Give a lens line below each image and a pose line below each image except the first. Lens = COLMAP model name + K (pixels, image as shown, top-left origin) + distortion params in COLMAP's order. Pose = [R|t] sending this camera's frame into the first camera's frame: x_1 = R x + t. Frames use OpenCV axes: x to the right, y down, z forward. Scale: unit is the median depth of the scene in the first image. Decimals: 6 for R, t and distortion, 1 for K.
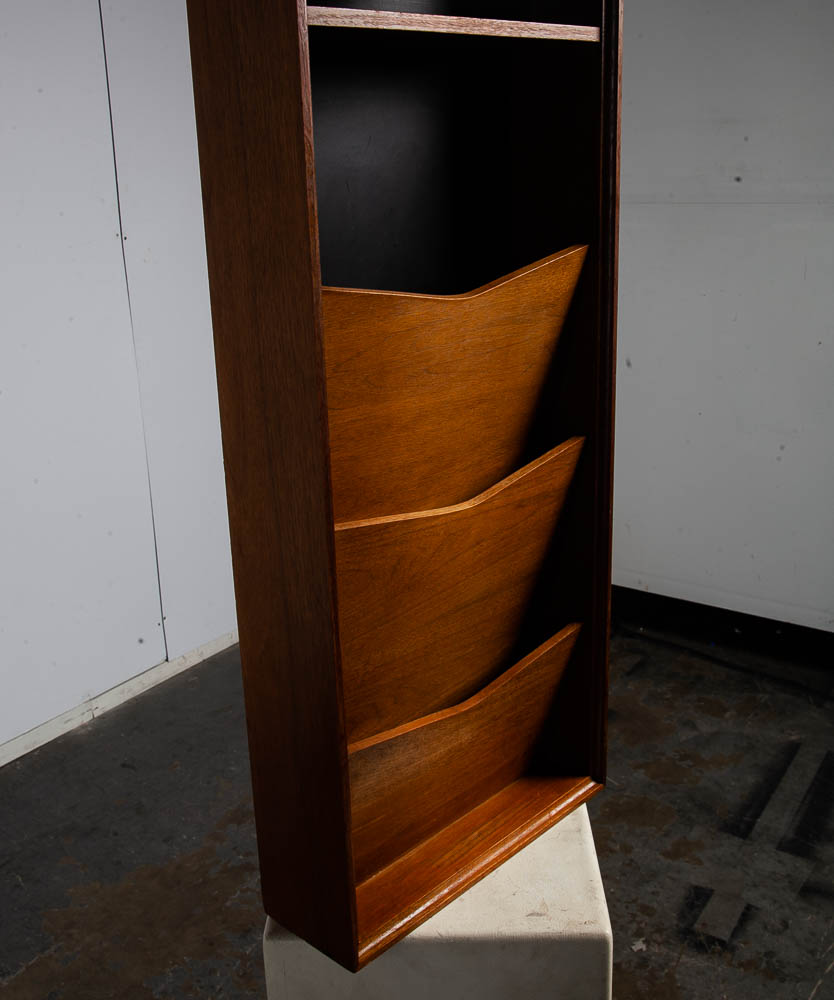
lens RADIAL K [[1114.3, 0, 416.1], [0, 1114.3, 481.0], [0, 0, 1]] dist [-0.045621, 0.000000]
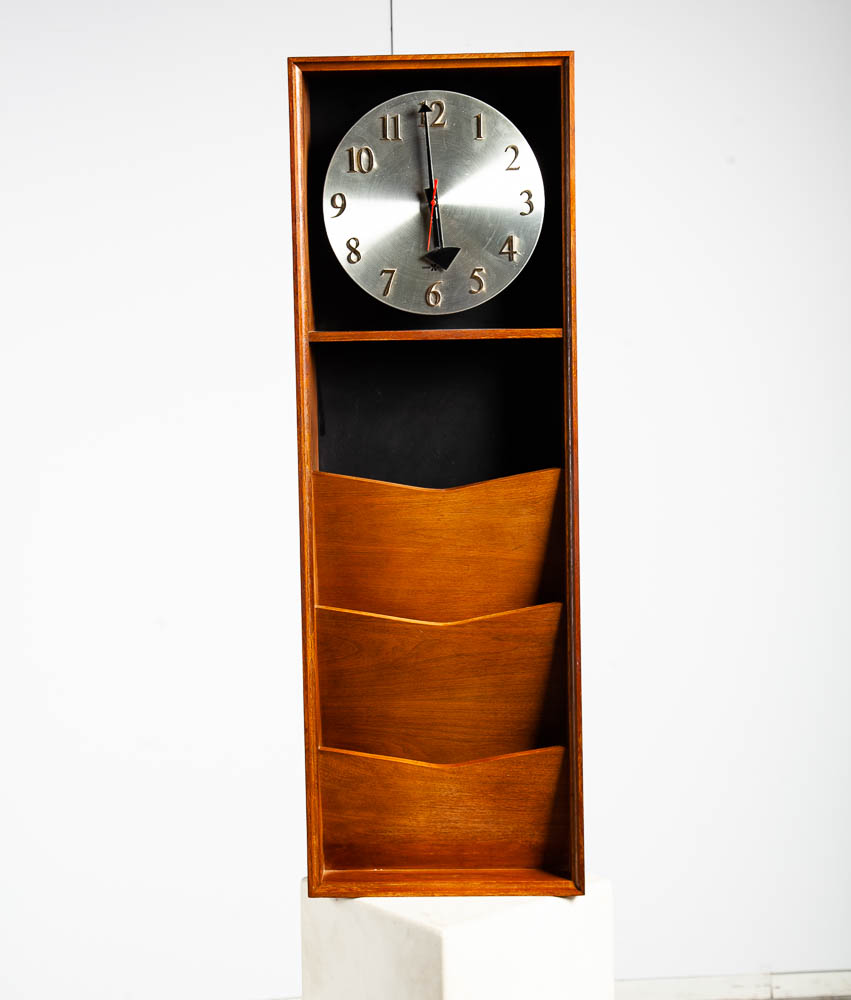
lens RADIAL K [[1776.0, 0, 429.4], [0, 1776.0, 460.1], [0, 0, 1]] dist [0.143624, 0.000000]
pose [[0.665982, 0.078440, -0.741833, 1.865182], [-0.227905, 0.968303, -0.102216, 0.057918], [0.710301, 0.237142, 0.662749, -0.712062]]
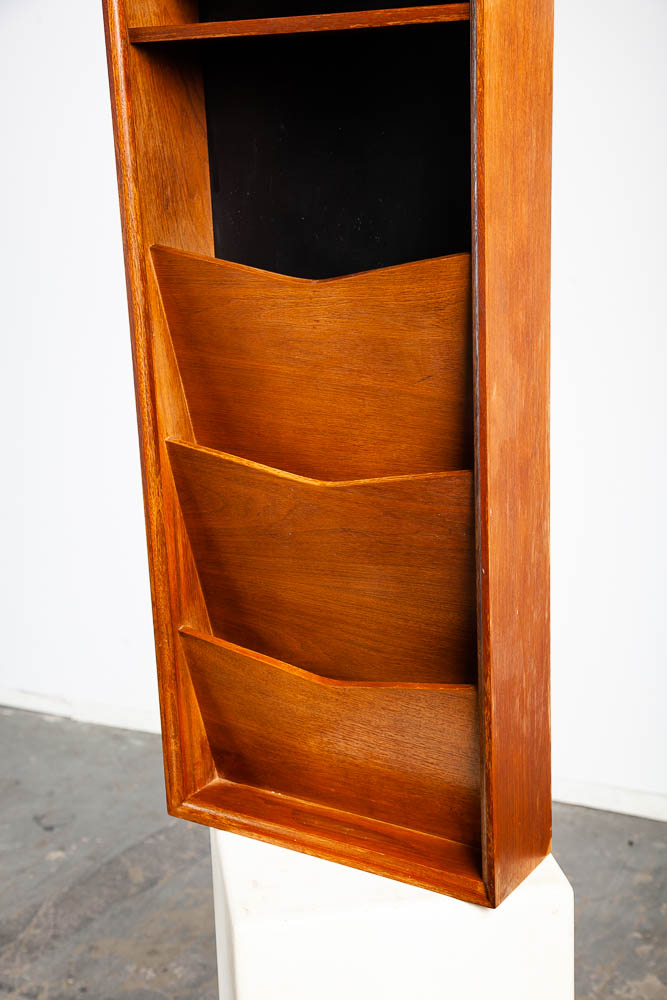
lens RADIAL K [[1487.3, 0, 321.1], [0, 1487.3, 520.0], [0, 0, 1]] dist [0.151344, 0.000000]
pose [[0.174895, 0.290876, -0.940639, 1.377109], [-0.263055, 0.934440, 0.240049, -0.283279], [0.948796, 0.205457, 0.239946, 0.678442]]
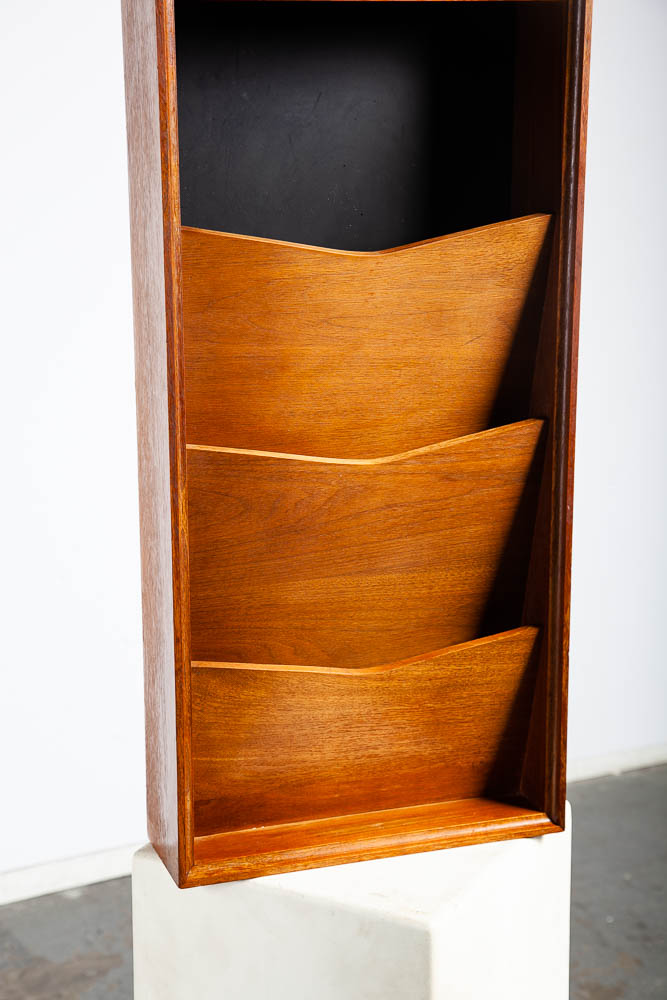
lens RADIAL K [[1844.0, 0, 329.8], [0, 1844.0, 508.3], [0, 0, 1]] dist [0.252794, 0.000000]
pose [[0.886209, 0.139485, -0.441790, 0.764328], [-0.163585, 0.986388, -0.016714, 0.097711], [0.433444, 0.087082, 0.896963, -0.517080]]
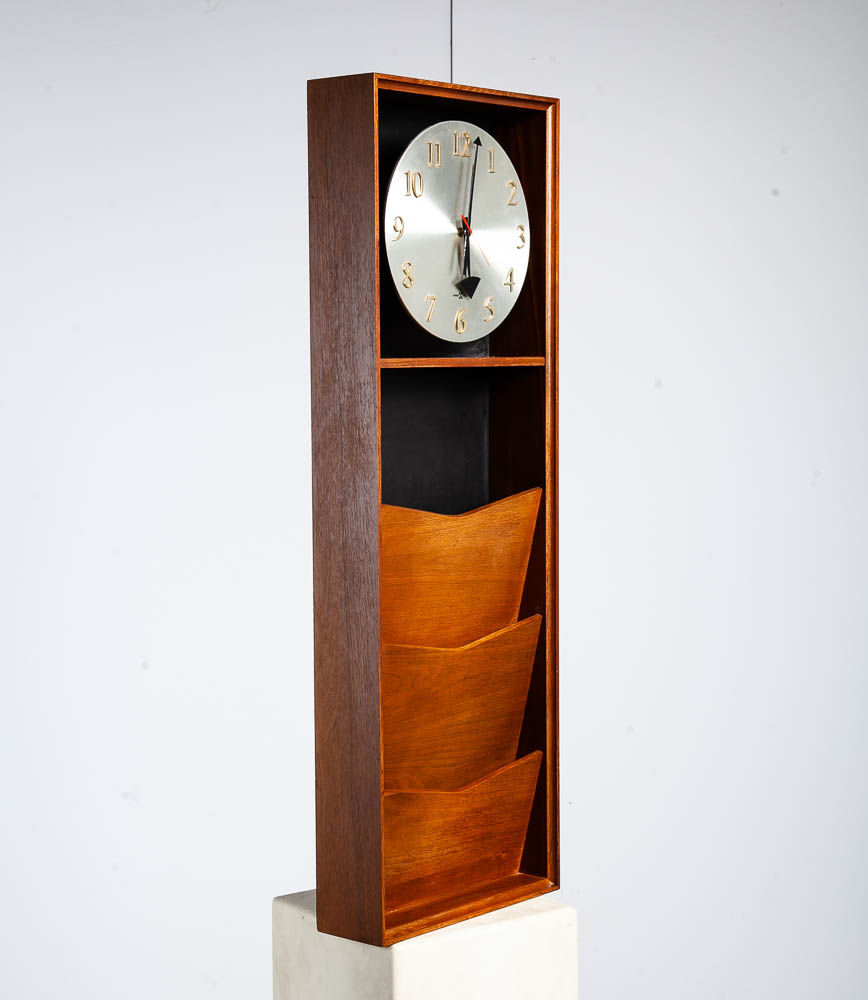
lens RADIAL K [[2052.2, 0, 434.3], [0, 2052.2, 499.4], [0, 0, 1]] dist [0.170642, 0.000000]
pose [[0.999330, 0.023284, 0.028244, -0.075065], [-0.016138, 0.972818, -0.231008, 0.487059], [-0.032855, 0.230397, 0.972542, -1.863876]]
